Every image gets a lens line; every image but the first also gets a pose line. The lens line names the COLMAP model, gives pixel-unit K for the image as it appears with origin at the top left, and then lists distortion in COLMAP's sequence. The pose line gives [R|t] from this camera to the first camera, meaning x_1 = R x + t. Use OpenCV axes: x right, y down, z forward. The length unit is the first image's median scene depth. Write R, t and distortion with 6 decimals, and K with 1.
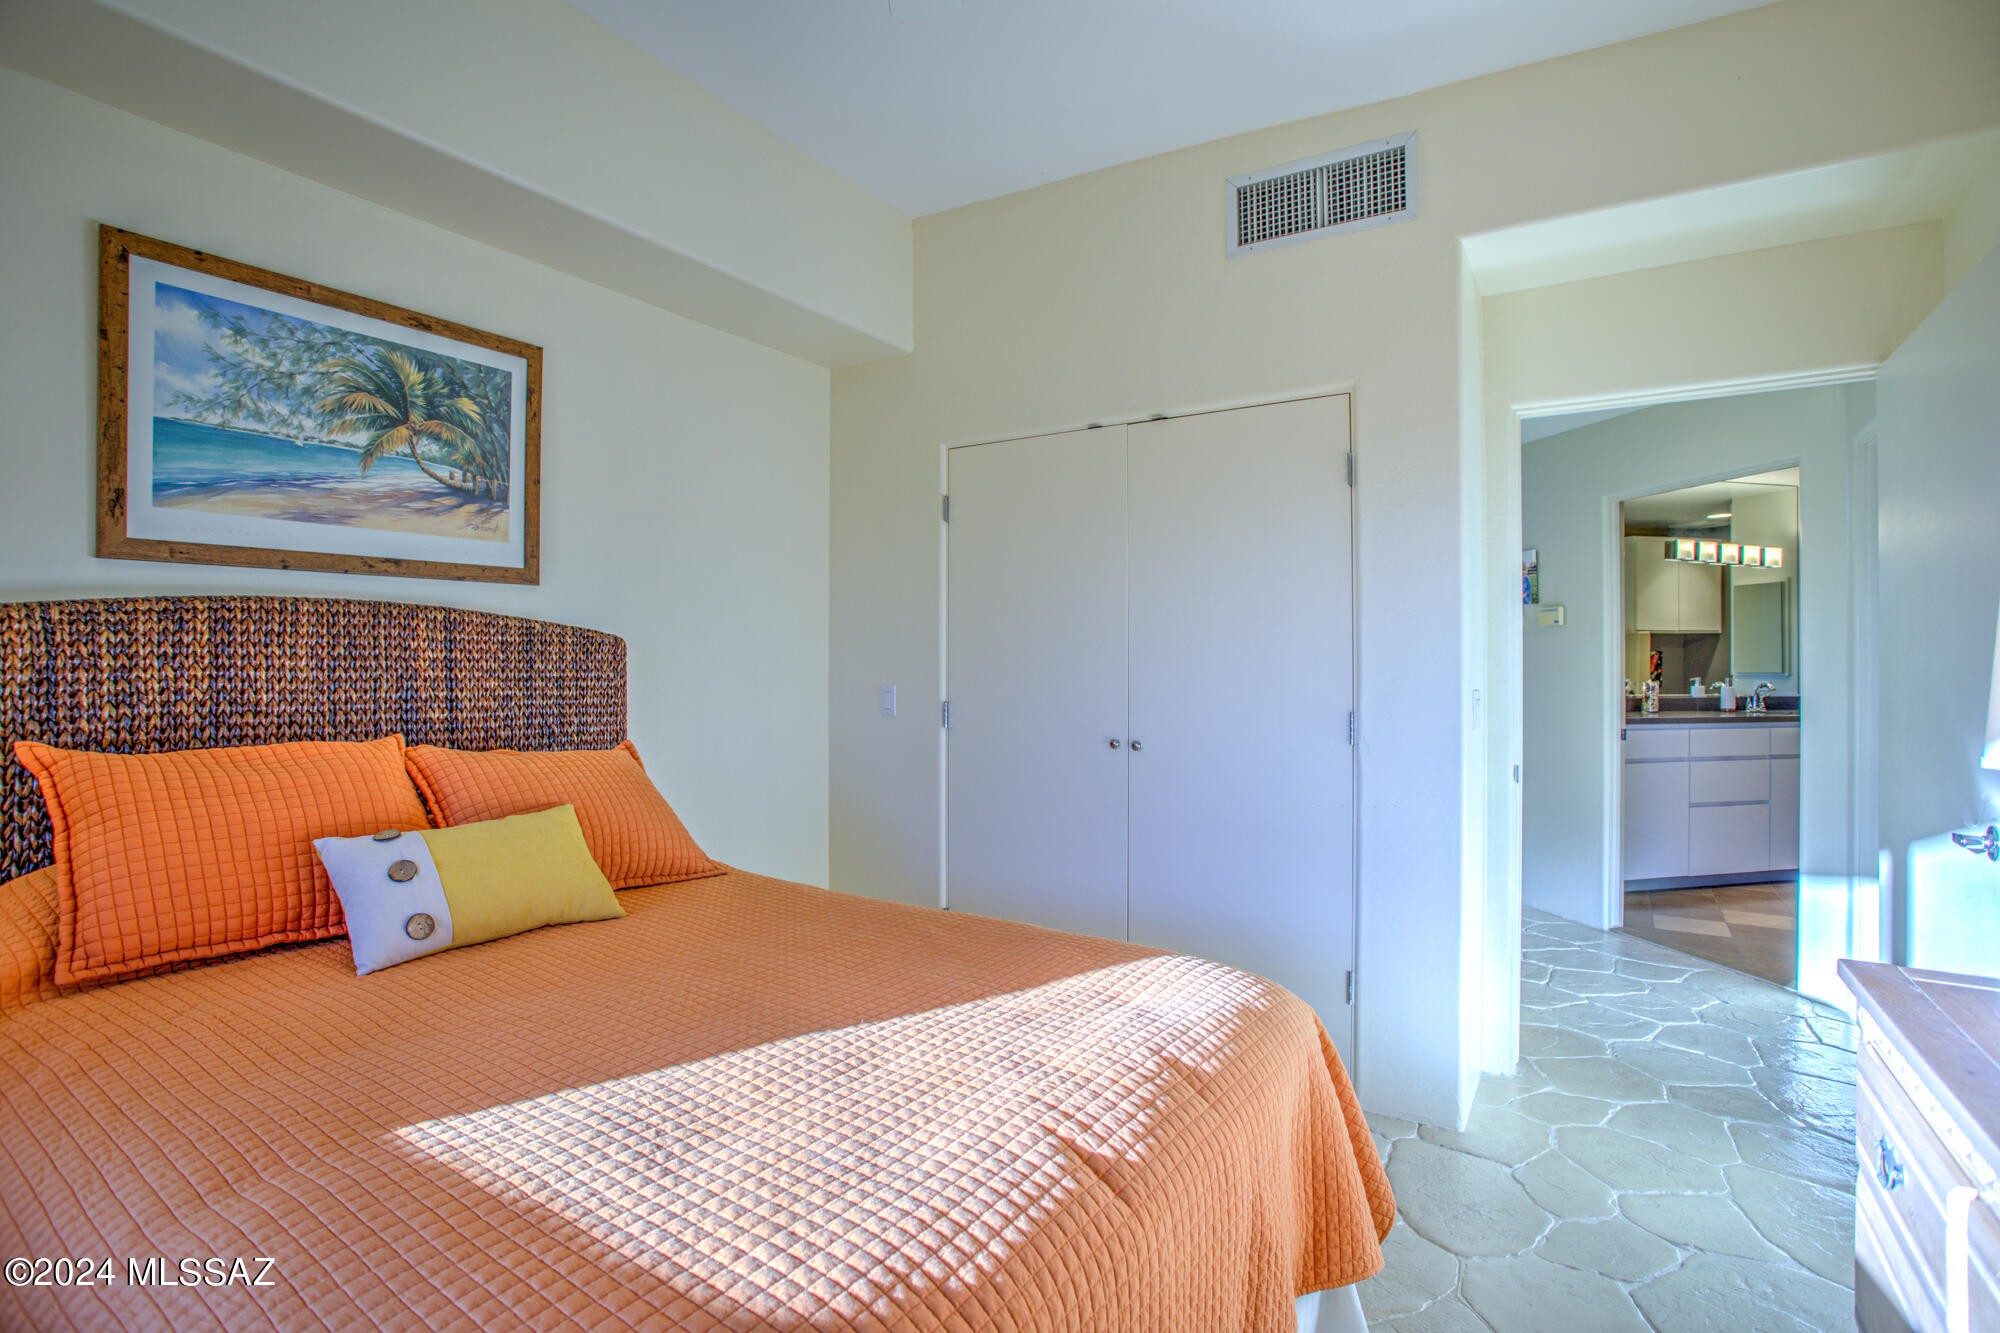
lens RADIAL K [[975.7, 0, 995.4], [0, 975.7, 662.2], [0, 0, 1]] dist [-0.071277, 0.028337]
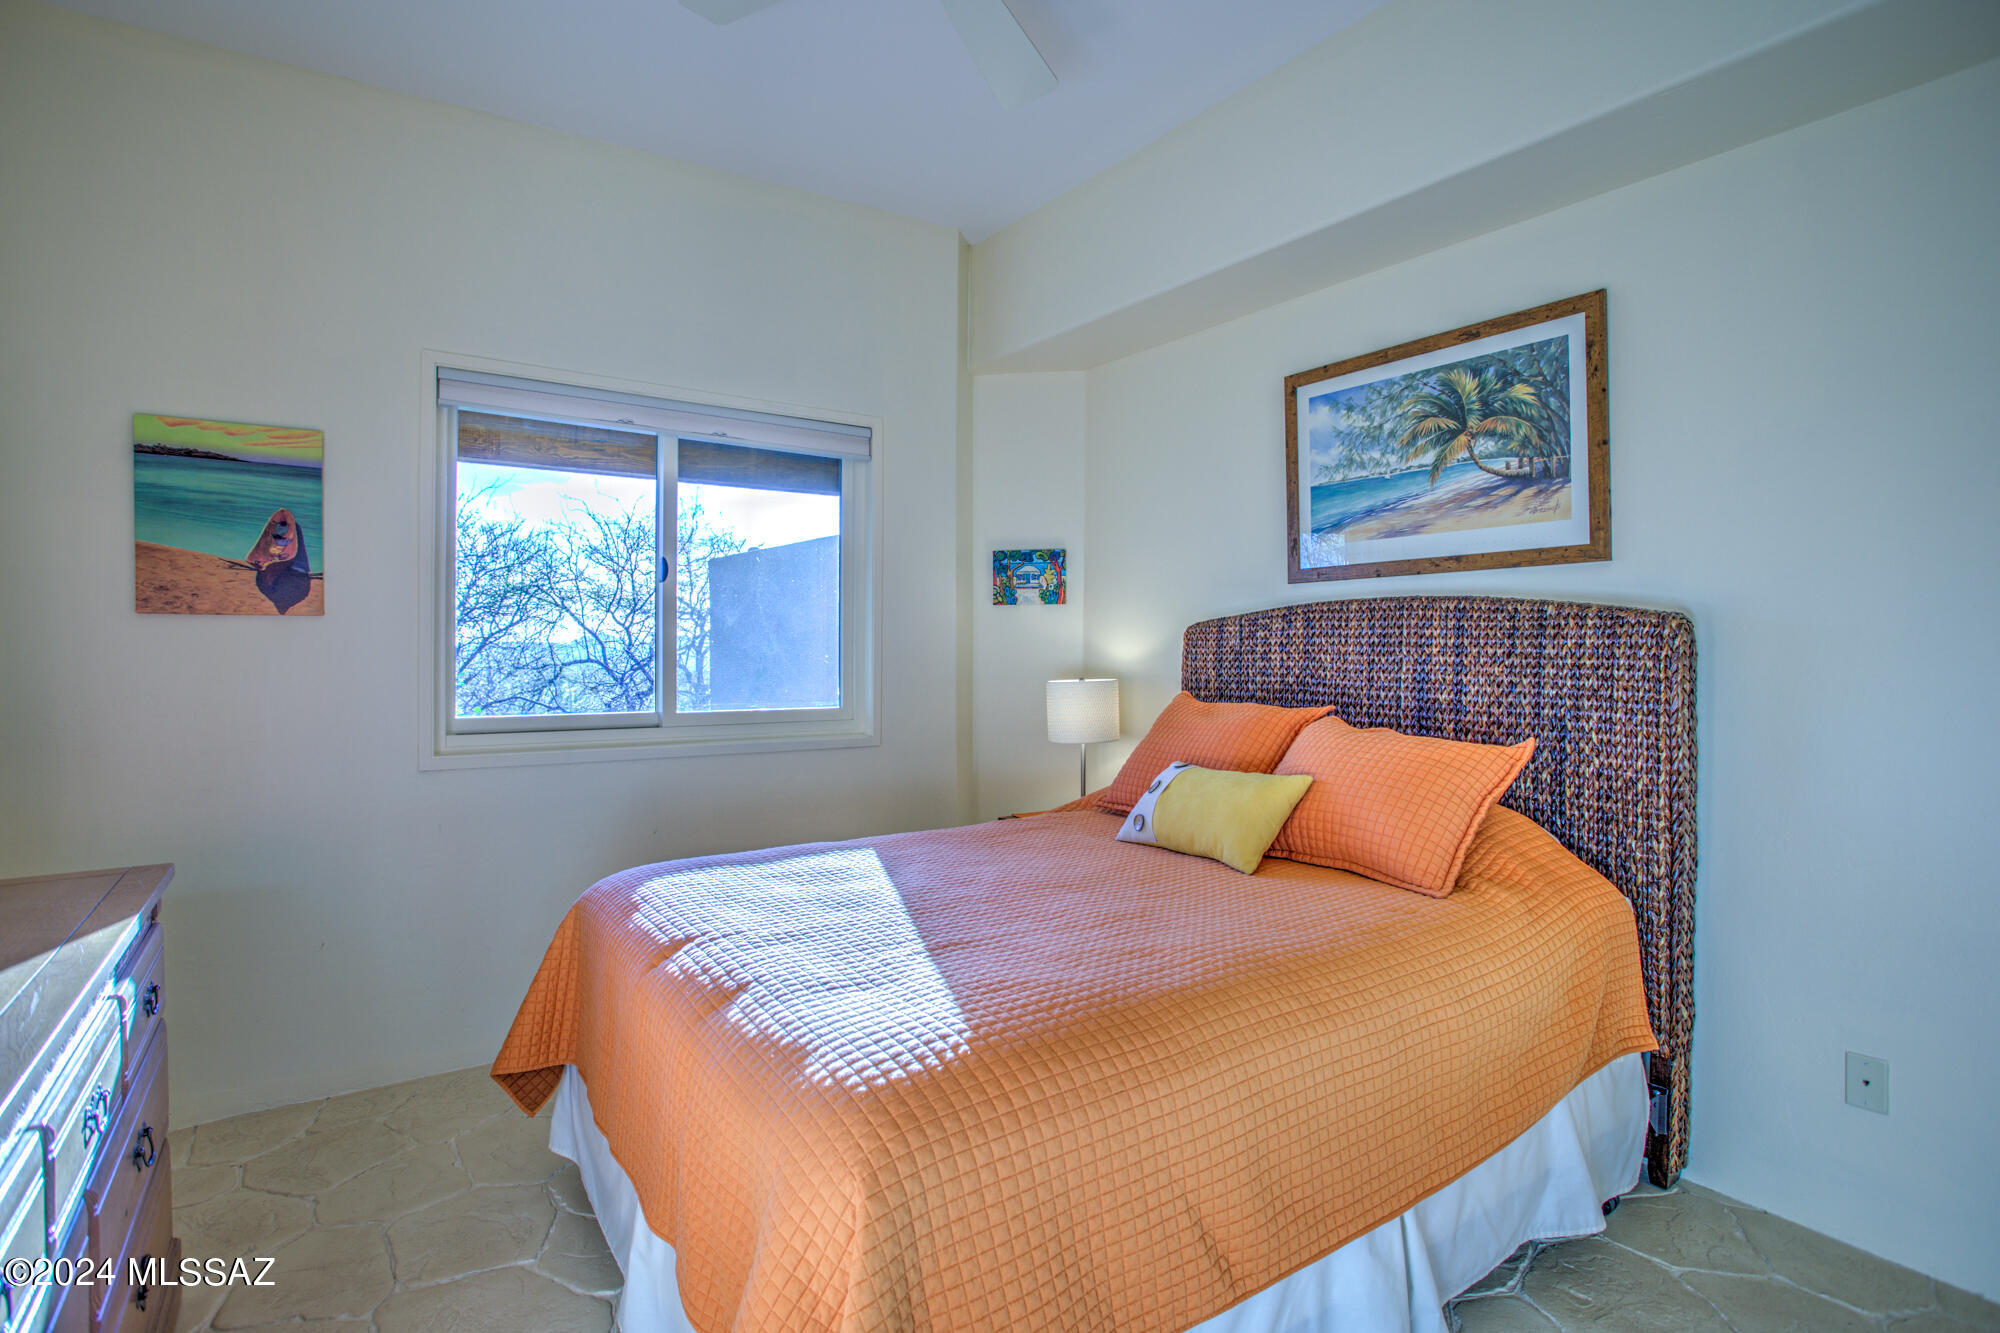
lens RADIAL K [[975.7, 0, 995.4], [0, 975.7, 662.2], [0, 0, 1]] dist [-0.071277, 0.028337]
pose [[-0.381869, 0.011369, -0.924147, 0.617252], [0.001637, 0.999931, 0.011626, 0.002307], [0.924215, 0.002927, -0.381861, 0.929497]]
